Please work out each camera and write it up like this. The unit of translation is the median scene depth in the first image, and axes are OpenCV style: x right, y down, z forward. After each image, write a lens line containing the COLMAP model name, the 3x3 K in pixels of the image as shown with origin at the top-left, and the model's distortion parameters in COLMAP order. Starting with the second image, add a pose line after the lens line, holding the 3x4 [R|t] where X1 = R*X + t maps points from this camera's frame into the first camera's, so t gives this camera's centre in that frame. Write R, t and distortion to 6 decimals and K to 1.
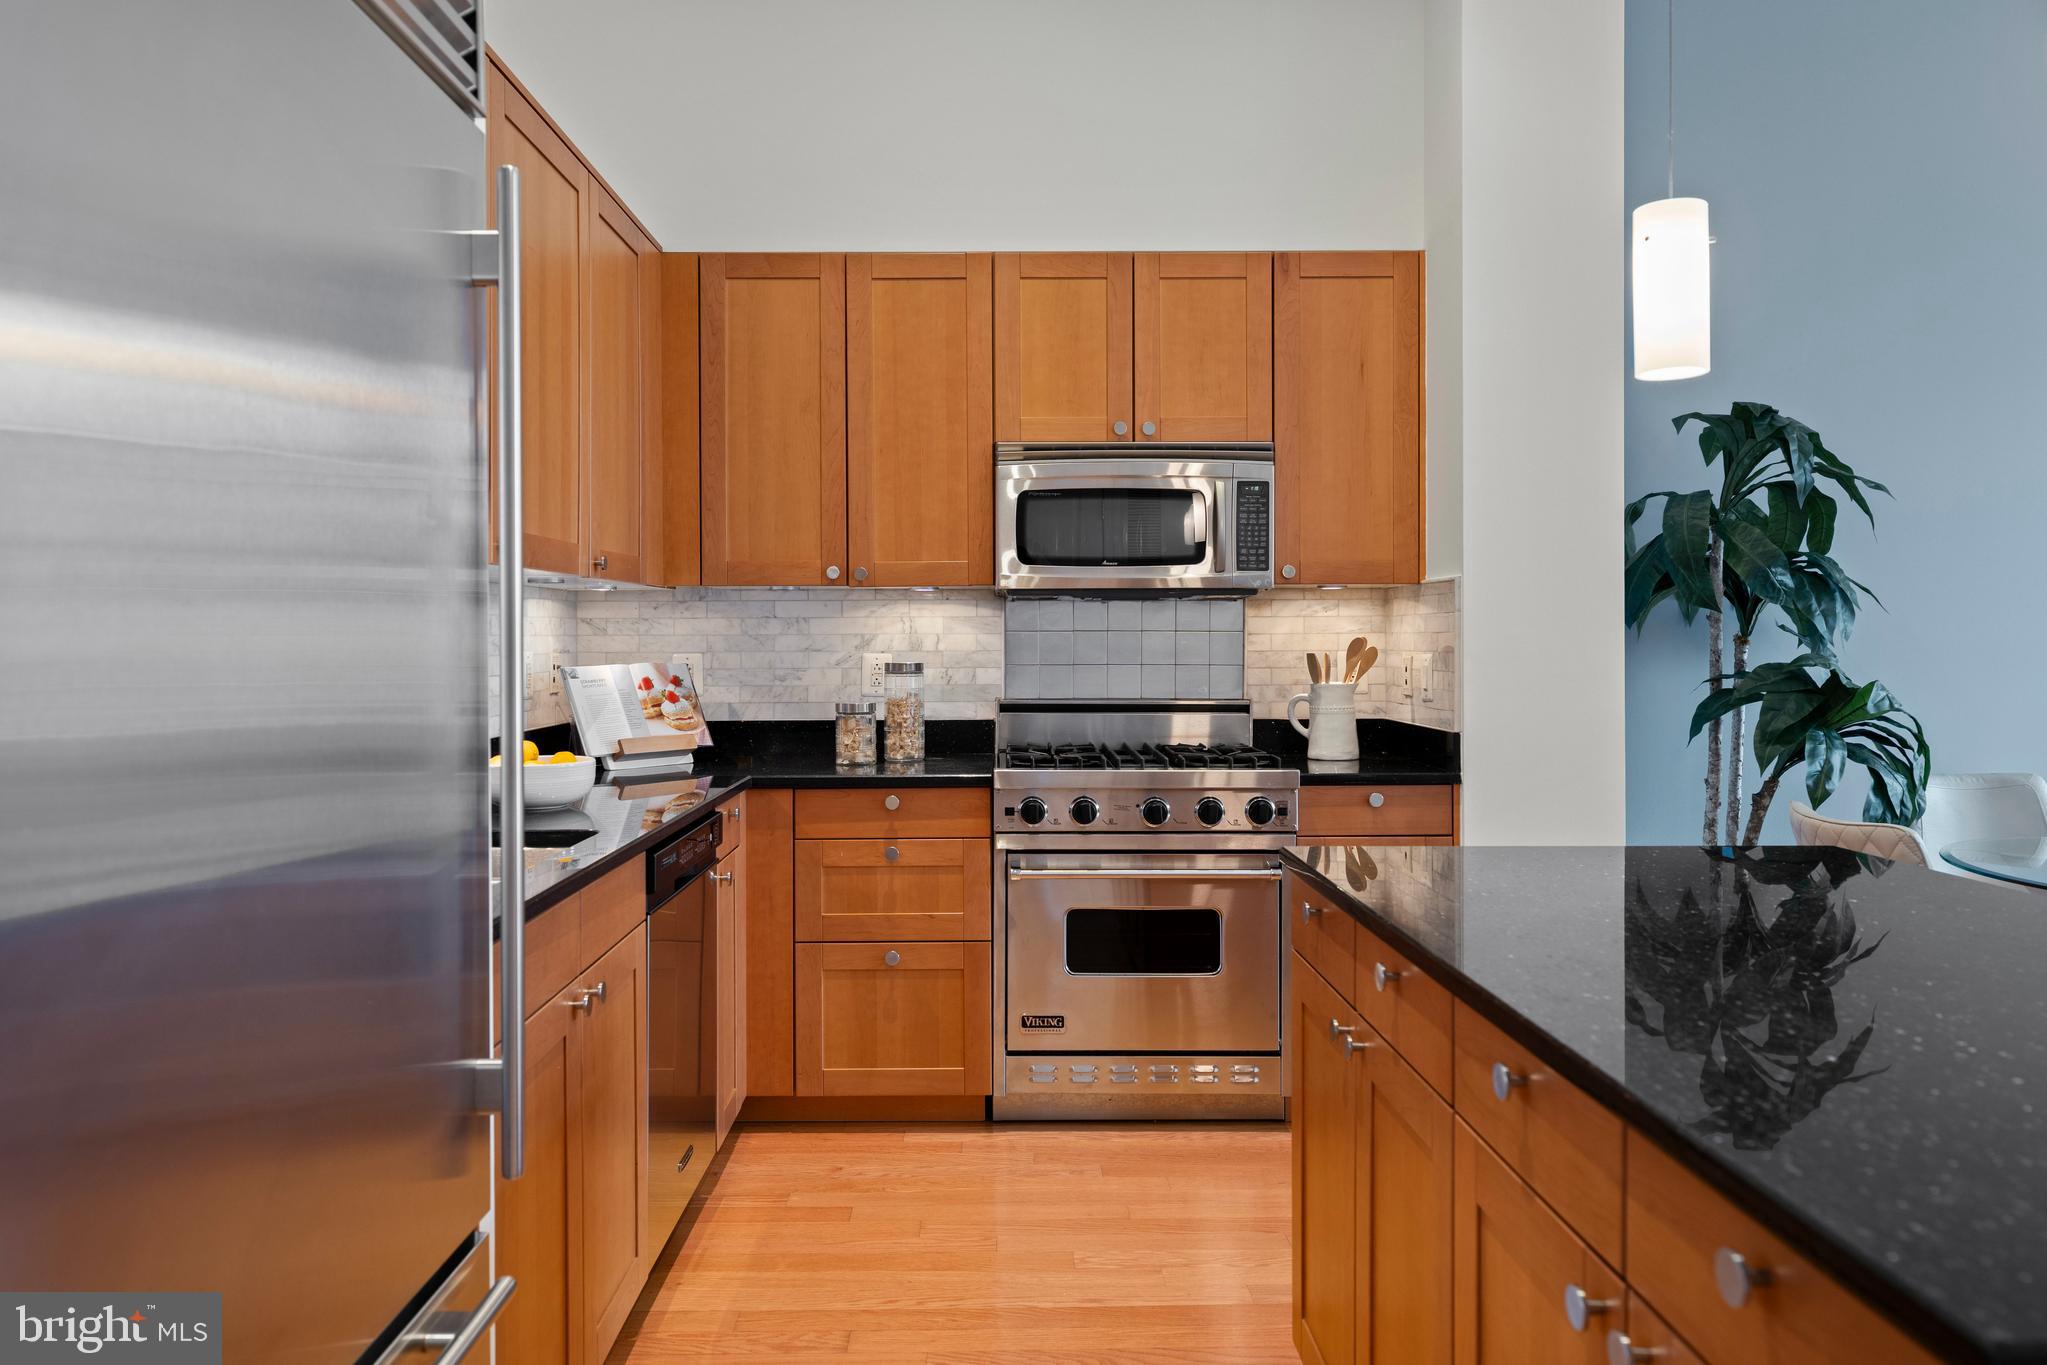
lens RADIAL K [[1367.4, 0, 1037.7], [0, 1367.4, 639.5], [0, 0, 1]] dist [-0.003611, 0.005702]
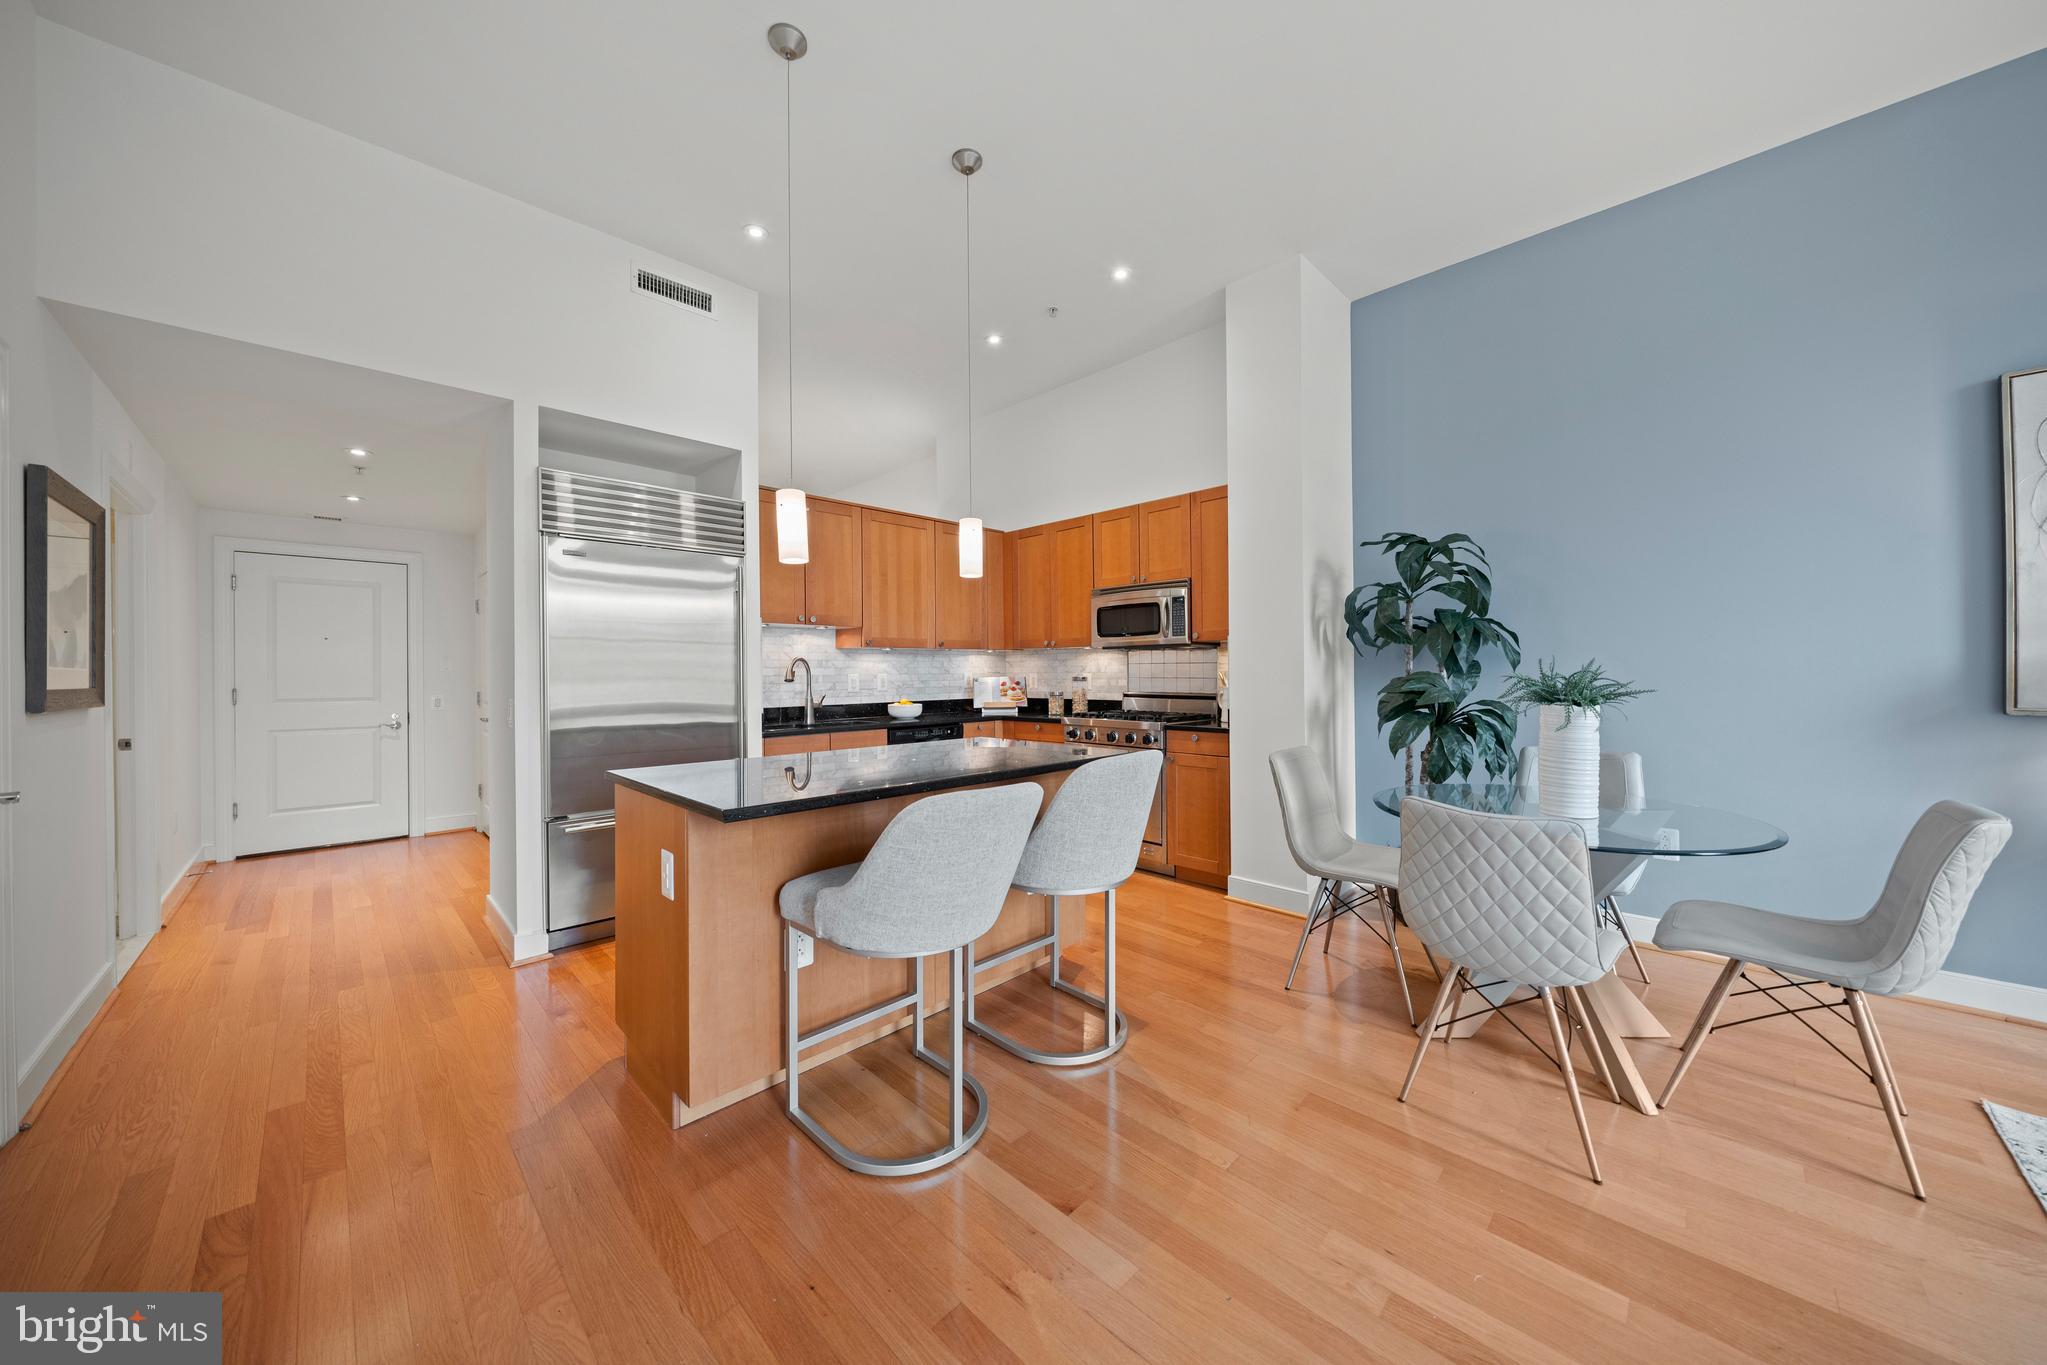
lens RADIAL K [[701.5, 0, 1034.6], [0, 701.5, 668.8], [0, 0, 1]] dist [-0.006980, 0.000976]
pose [[0.706374, -0.006157, -0.707812, 0.807649], [0.006539, 0.999976, -0.002173, 0.004544], [0.707808, -0.003094, 0.706398, 0.009897]]
